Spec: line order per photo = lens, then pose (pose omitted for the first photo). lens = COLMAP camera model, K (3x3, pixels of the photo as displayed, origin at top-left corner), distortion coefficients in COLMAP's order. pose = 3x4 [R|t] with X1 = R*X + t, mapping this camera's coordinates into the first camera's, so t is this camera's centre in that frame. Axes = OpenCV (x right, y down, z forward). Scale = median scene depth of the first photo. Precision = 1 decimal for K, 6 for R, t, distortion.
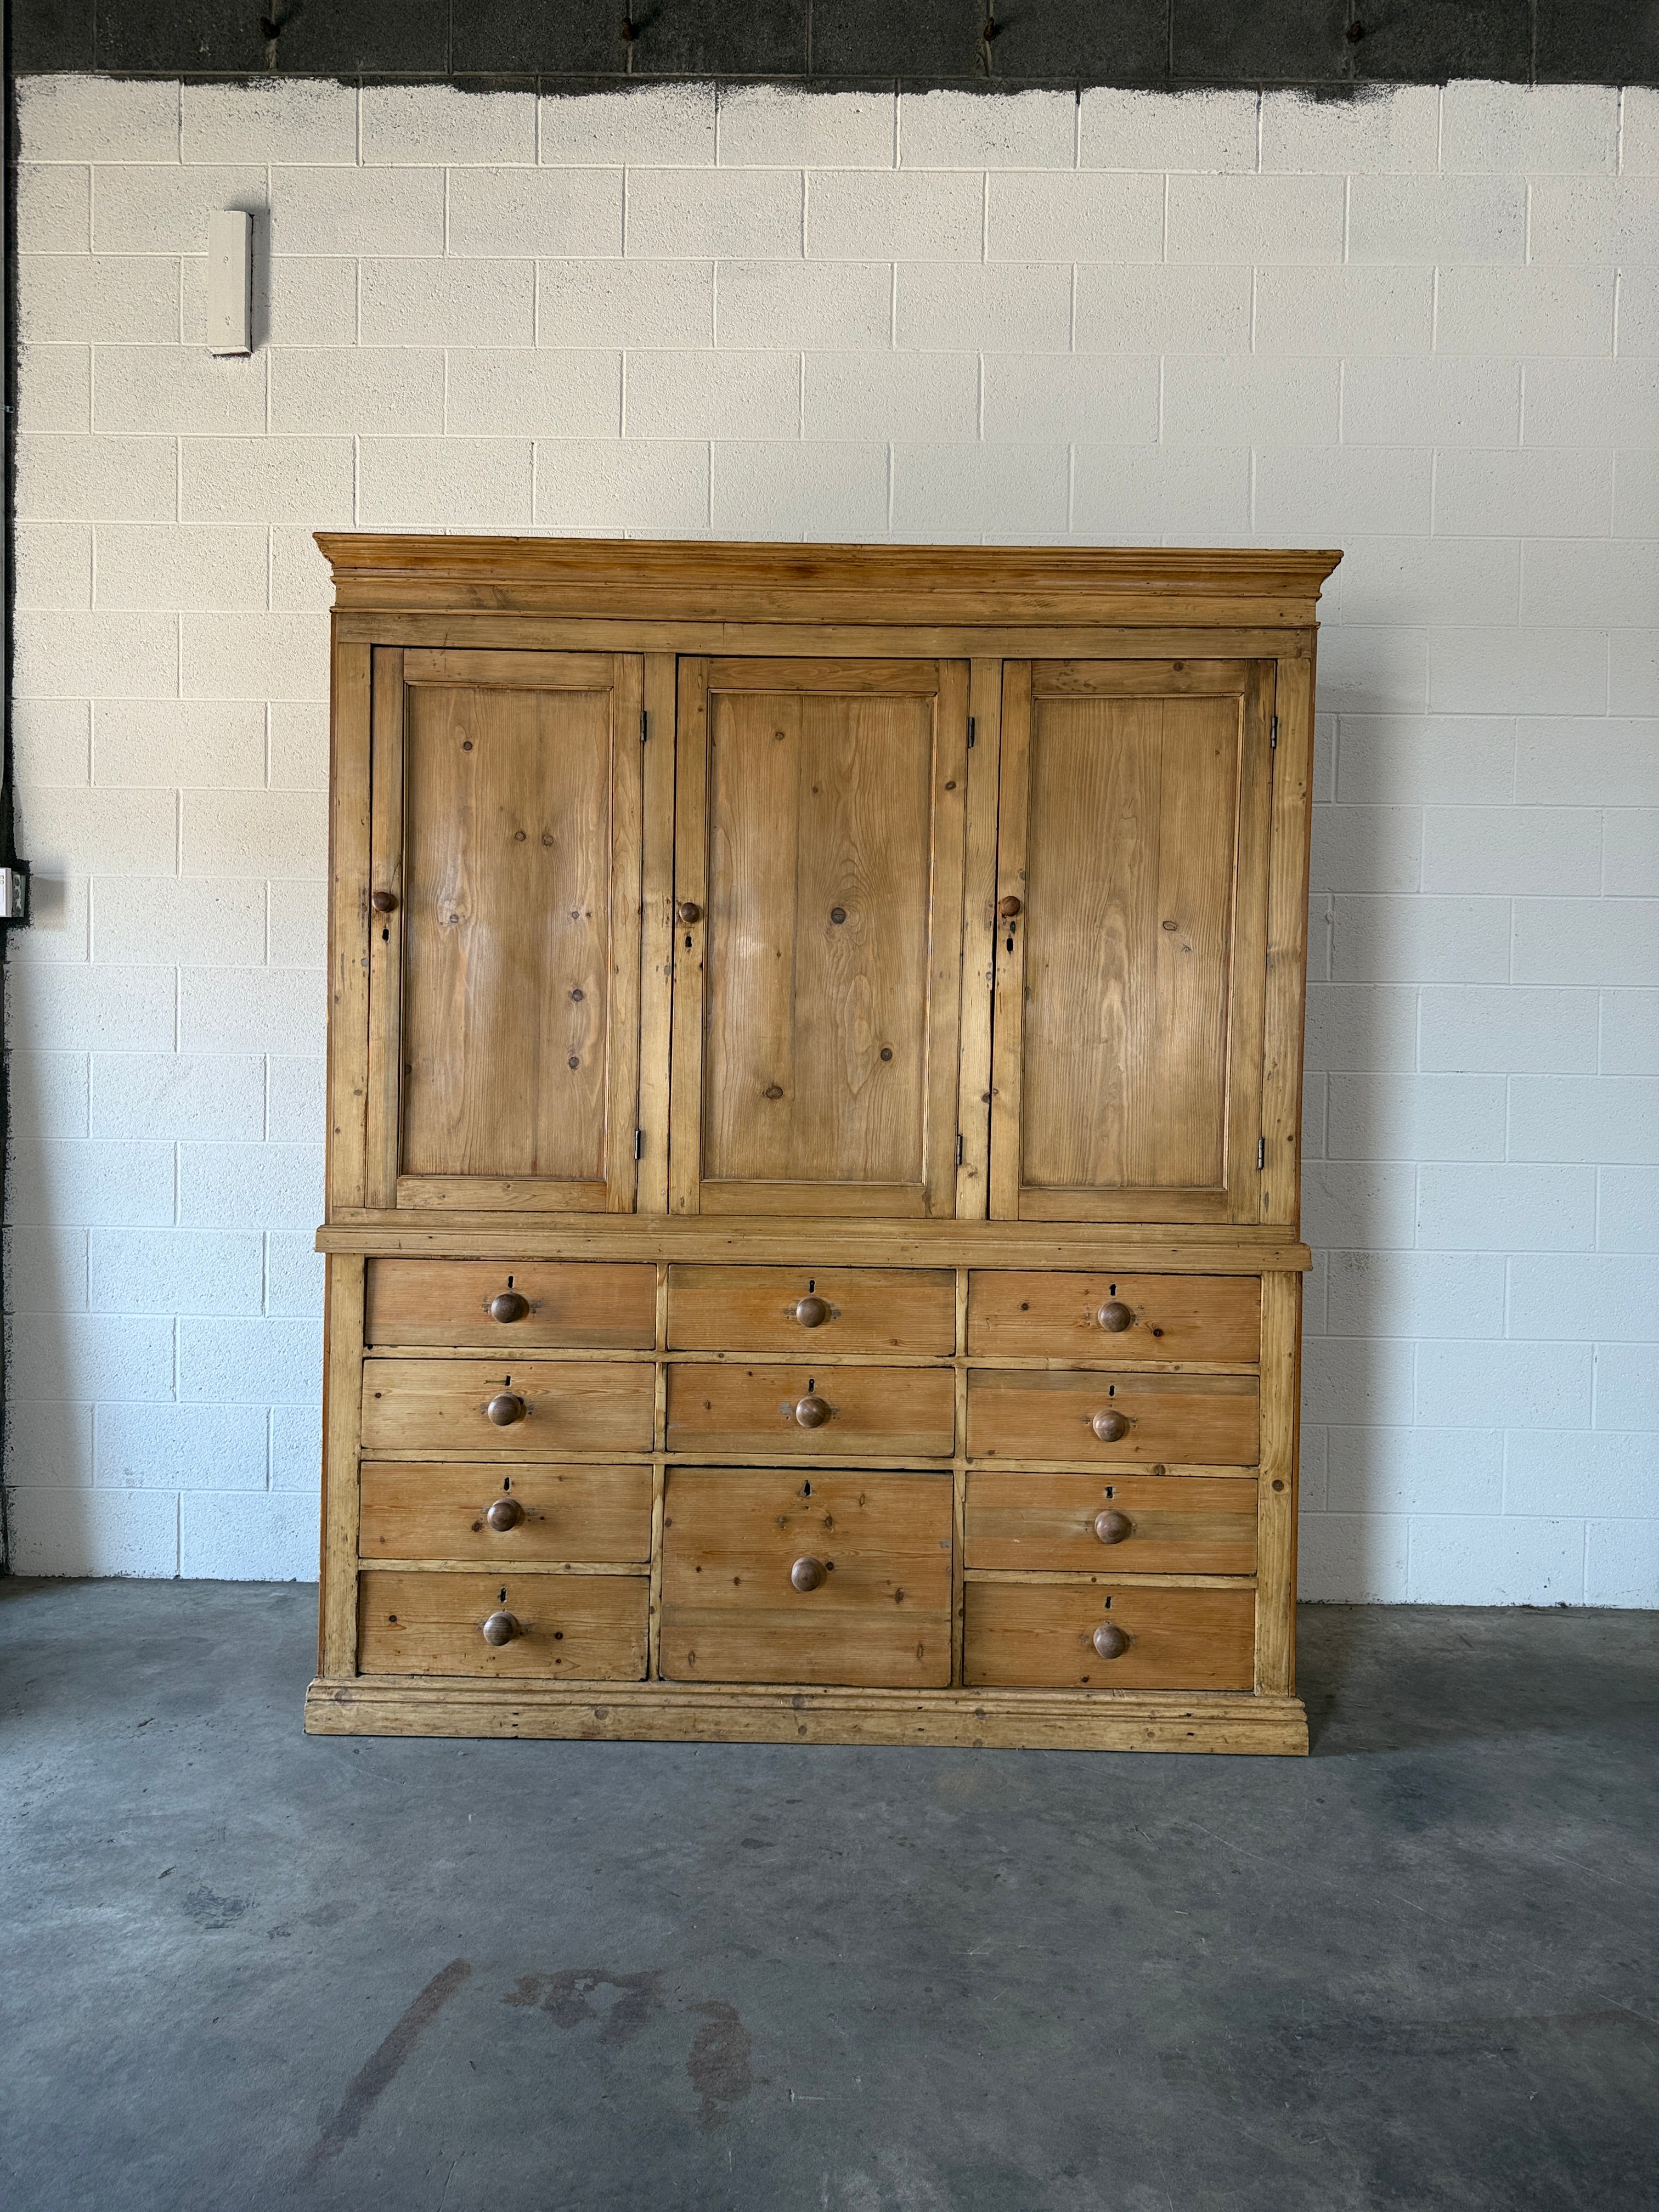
lens RADIAL K [[1552.7, 0, 834.4], [0, 1552.7, 1118.0], [0, 0, 1]] dist [0.146512, -0.285210]
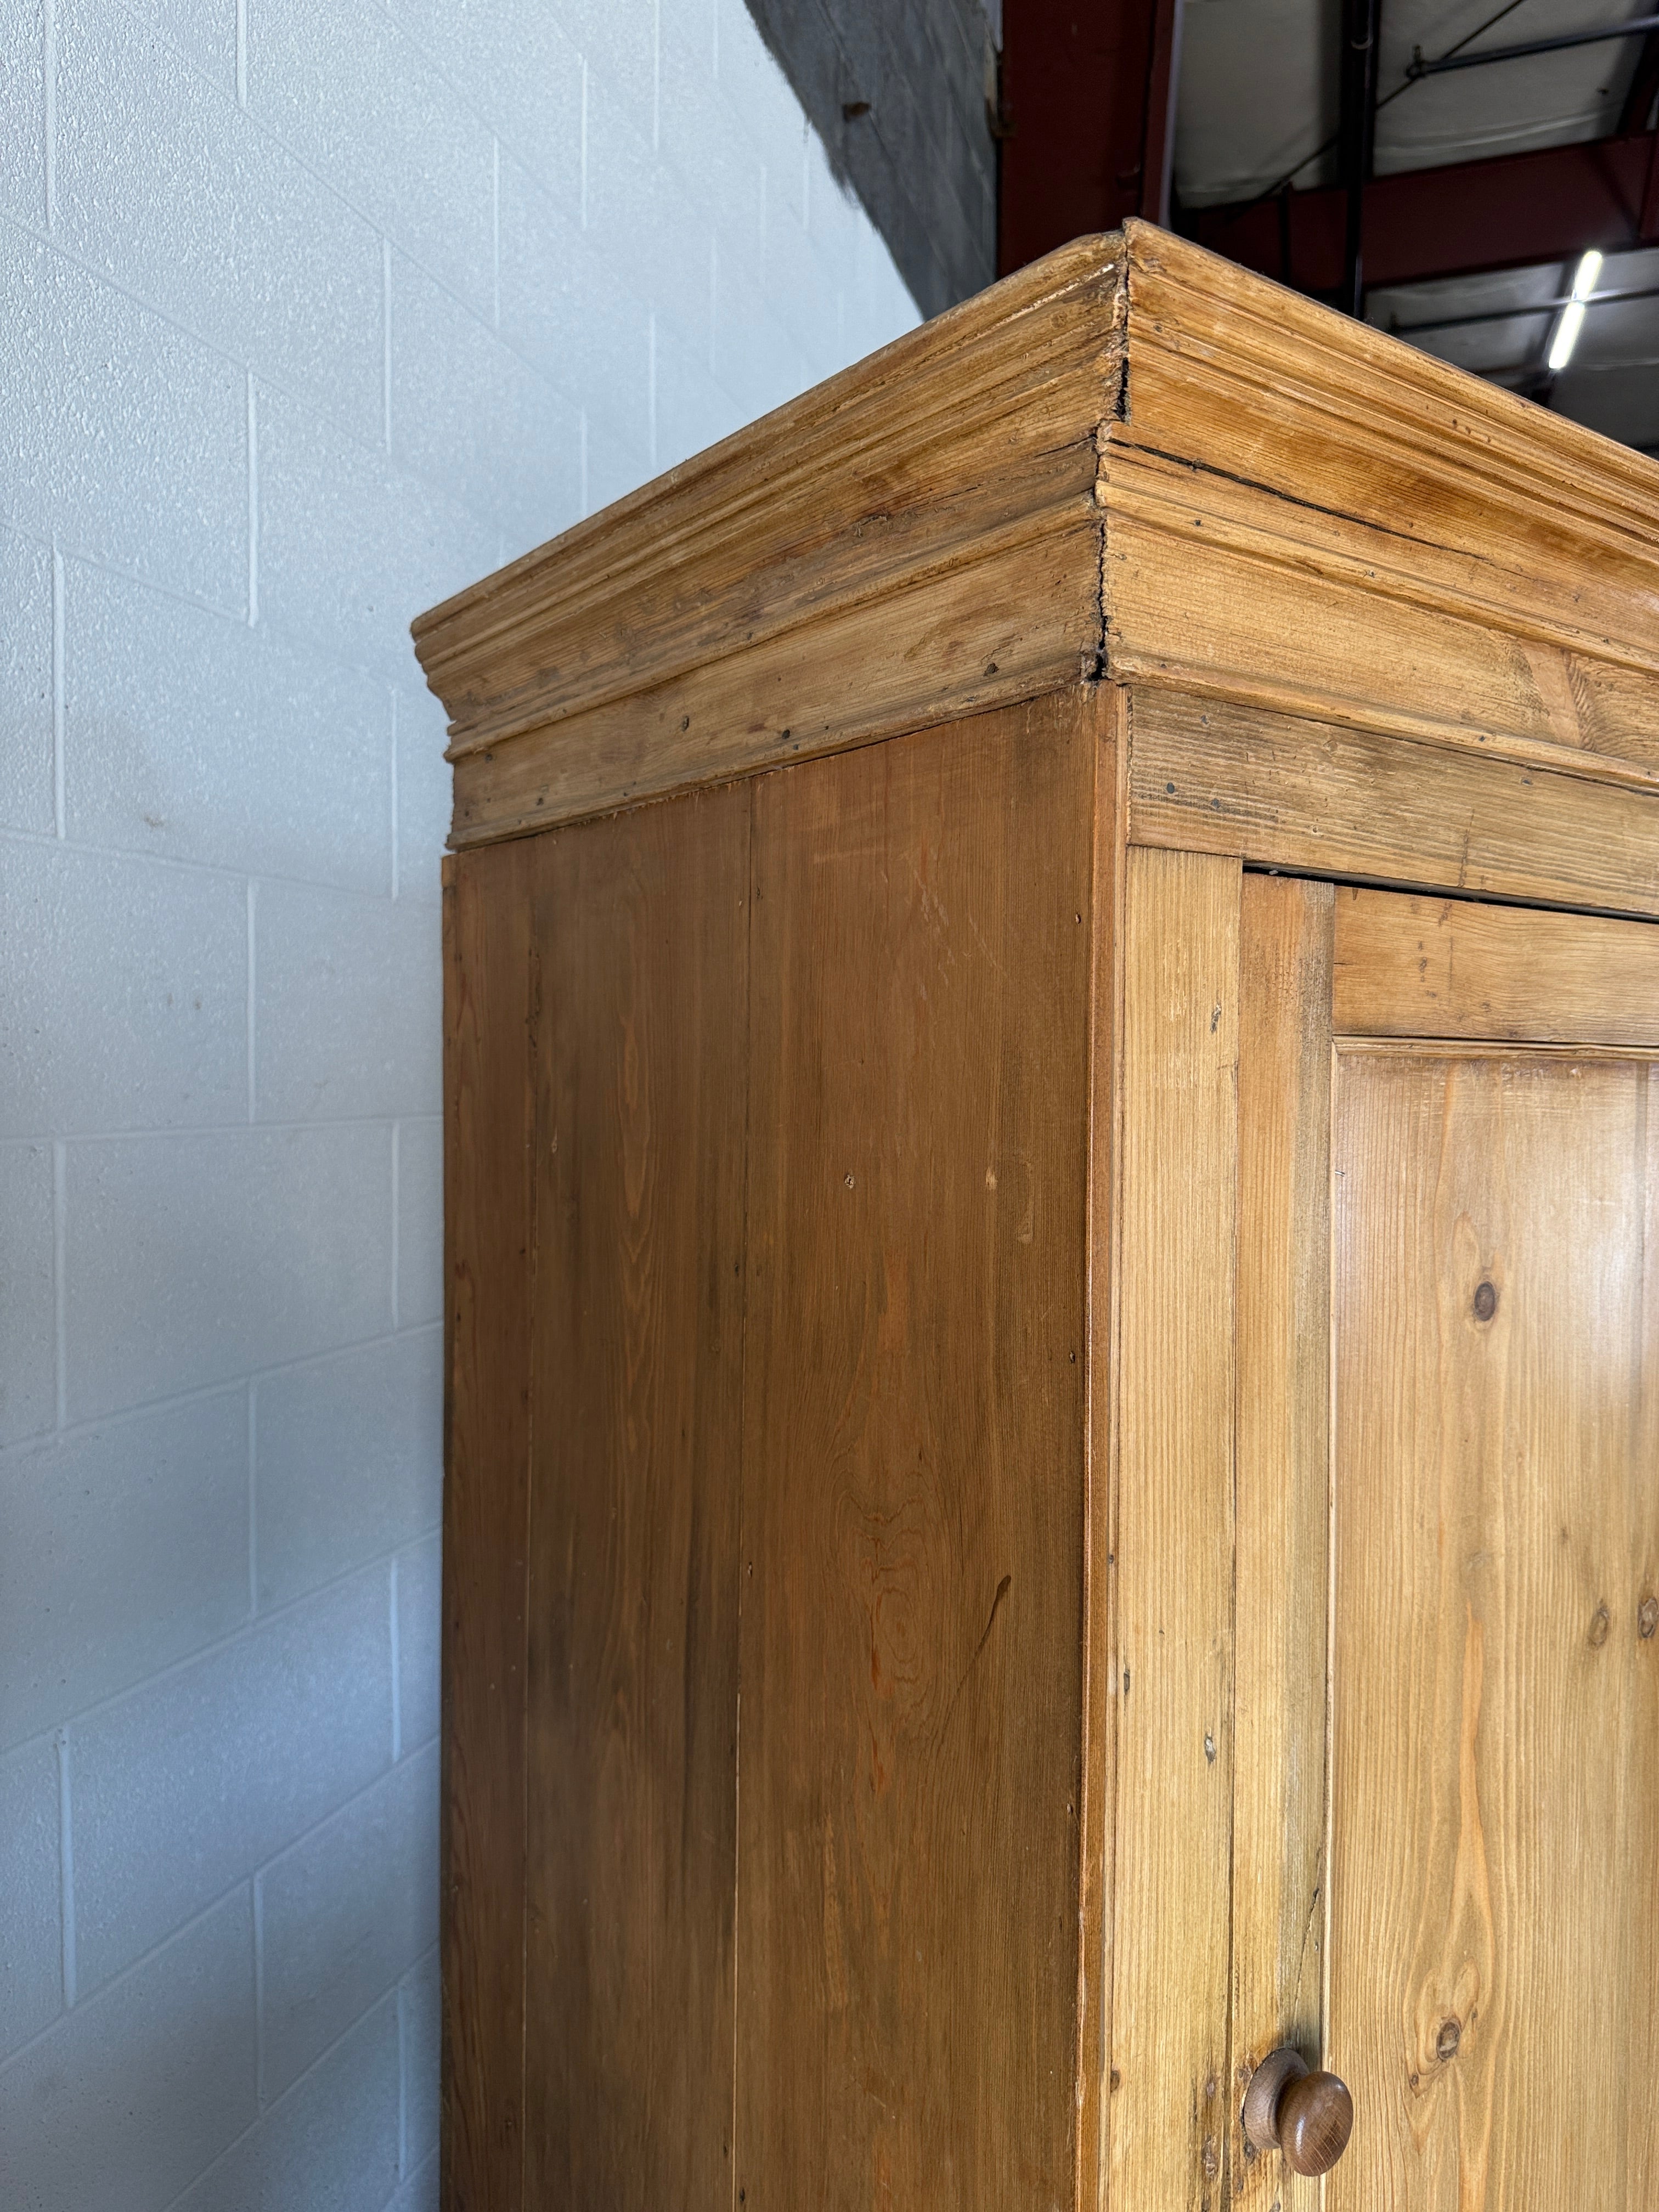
lens RADIAL K [[1587.2, 0, 829.5], [0, 1587.2, 1106.0], [0, 0, 1]] dist [0.080899, -0.155839]
pose [[0.801884, -0.023133, 0.597032, -0.454081], [0.027324, 0.999625, 0.002032, -0.268529], [-0.596855, 0.014684, 0.802215, 0.862926]]
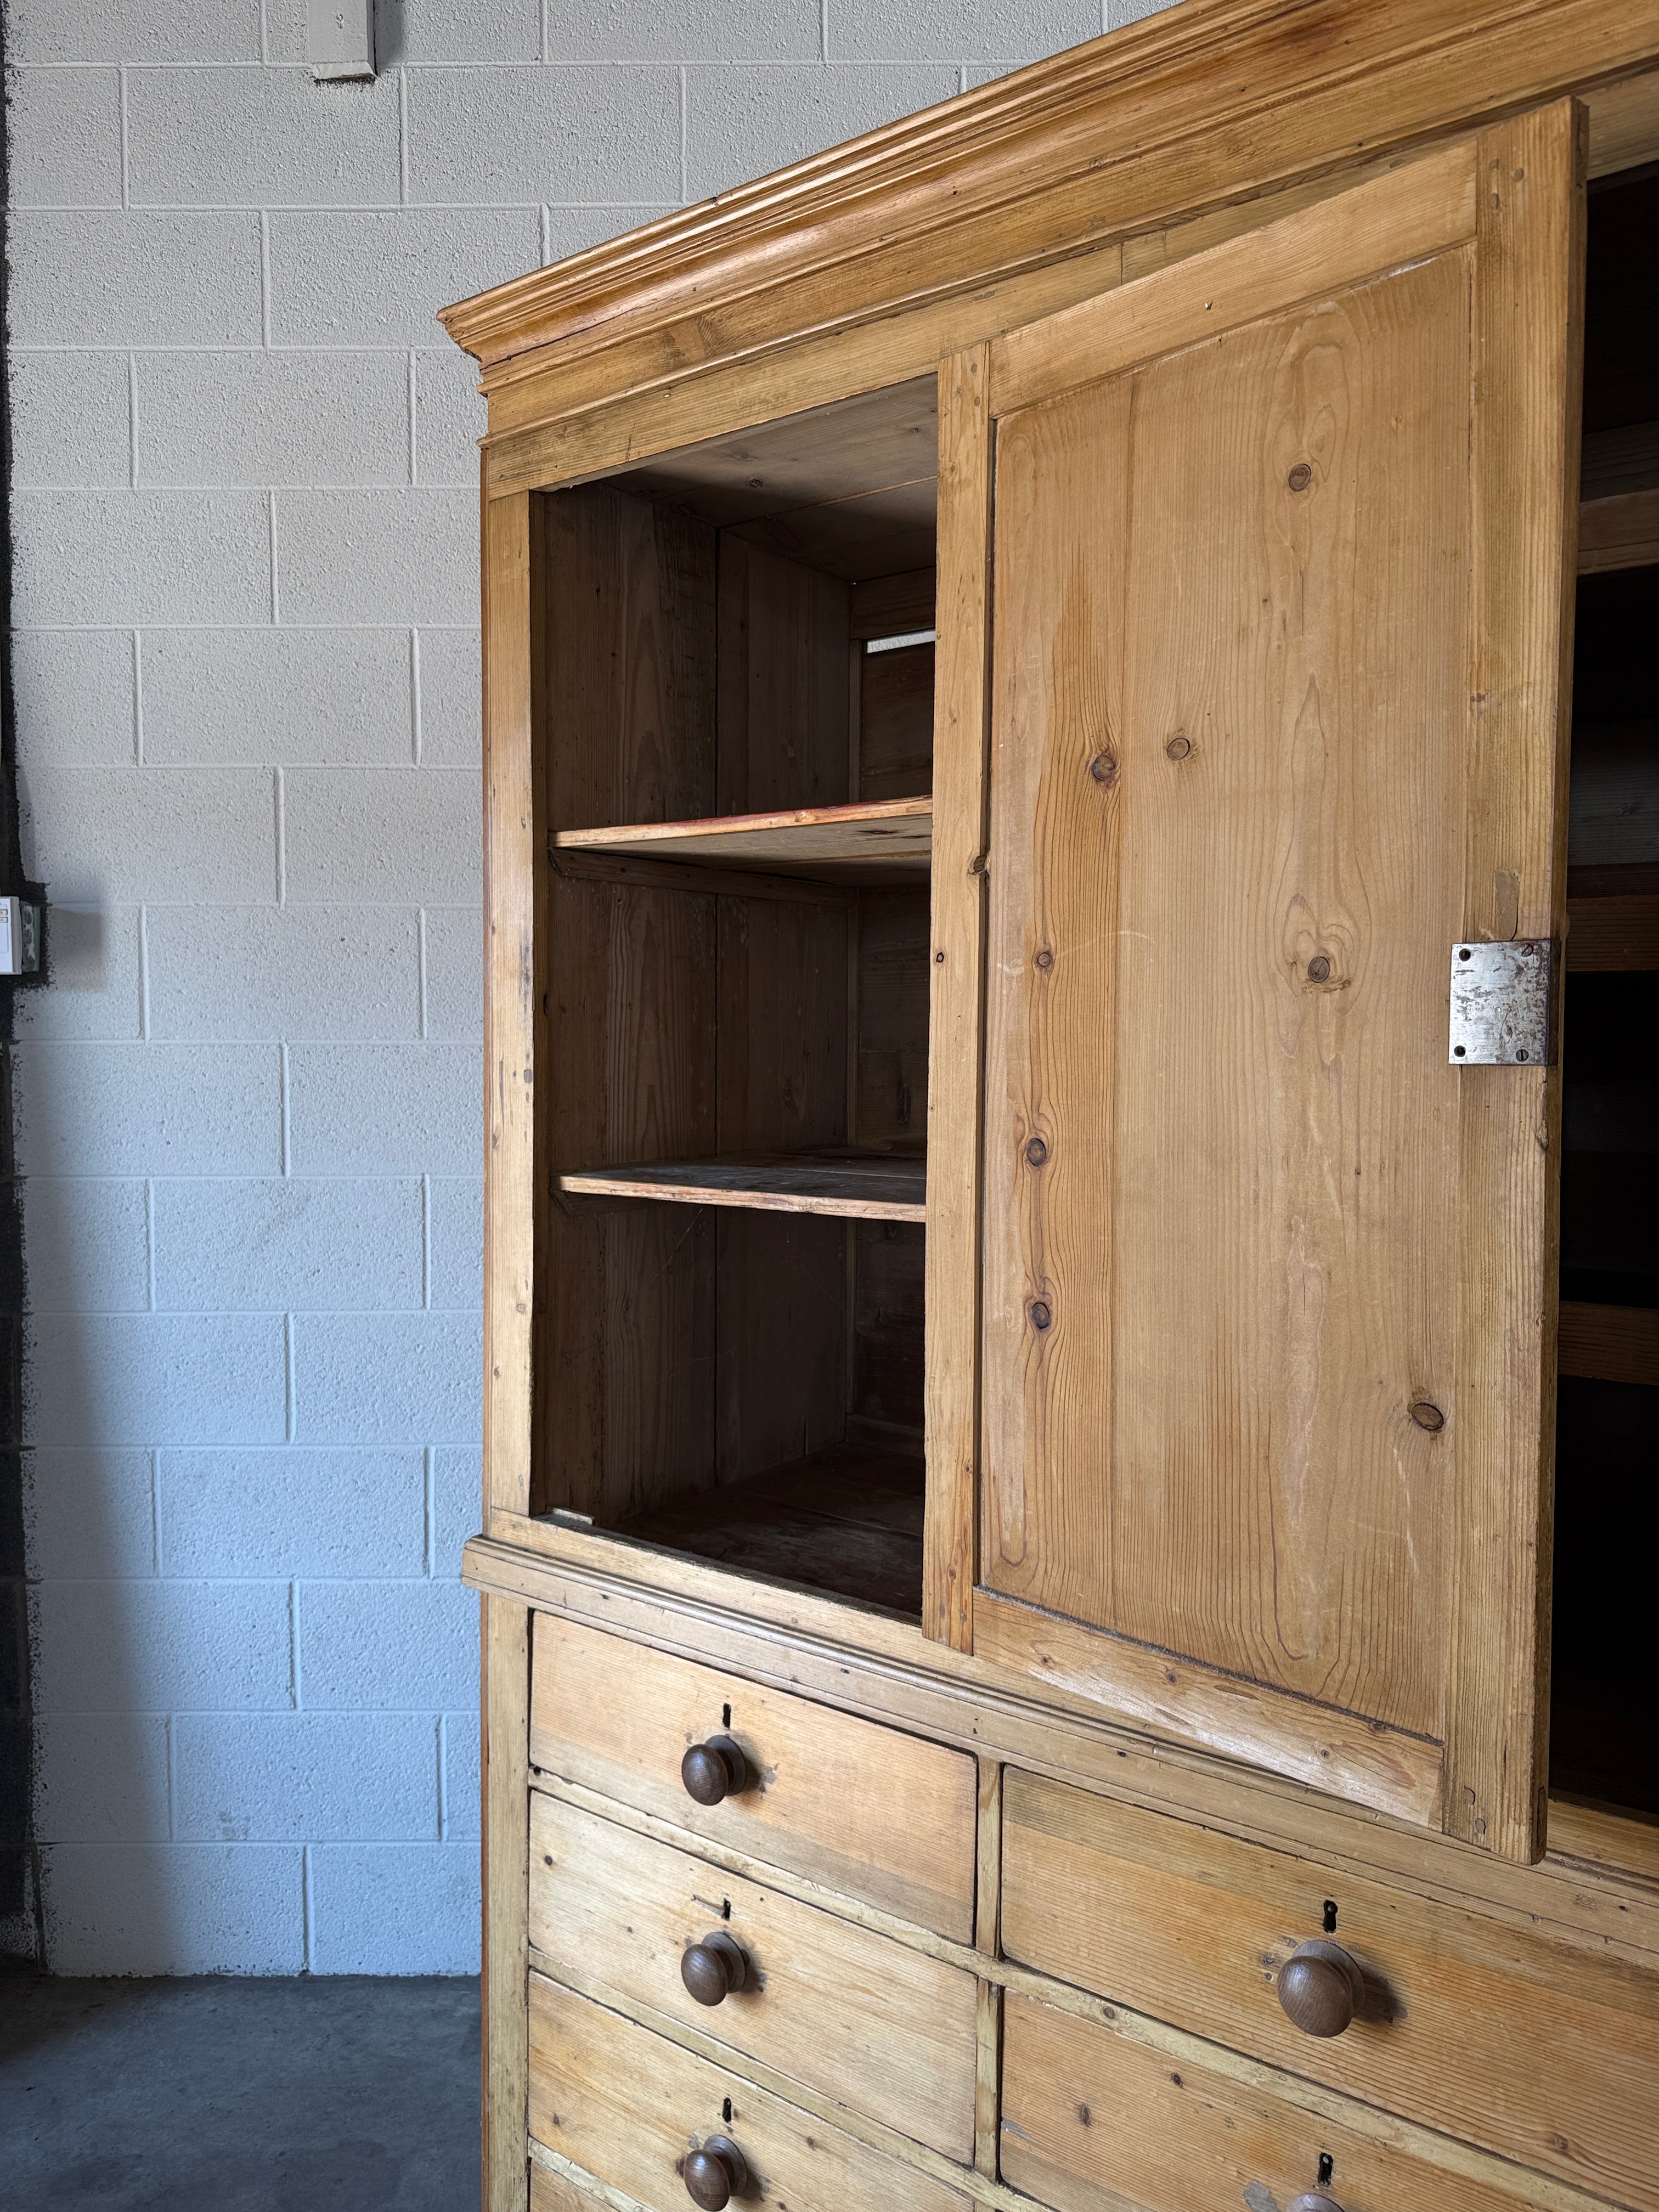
lens RADIAL K [[1580.6, 0, 835.6], [0, 1580.6, 1118.3], [0, 0, 1]] dist [0.018189, -0.024419]
pose [[0.805713, 0.012974, -0.592164, 0.115987], [-0.007351, 0.999902, 0.011905, -0.091061], [0.592260, -0.005239, 0.805730, 0.617893]]
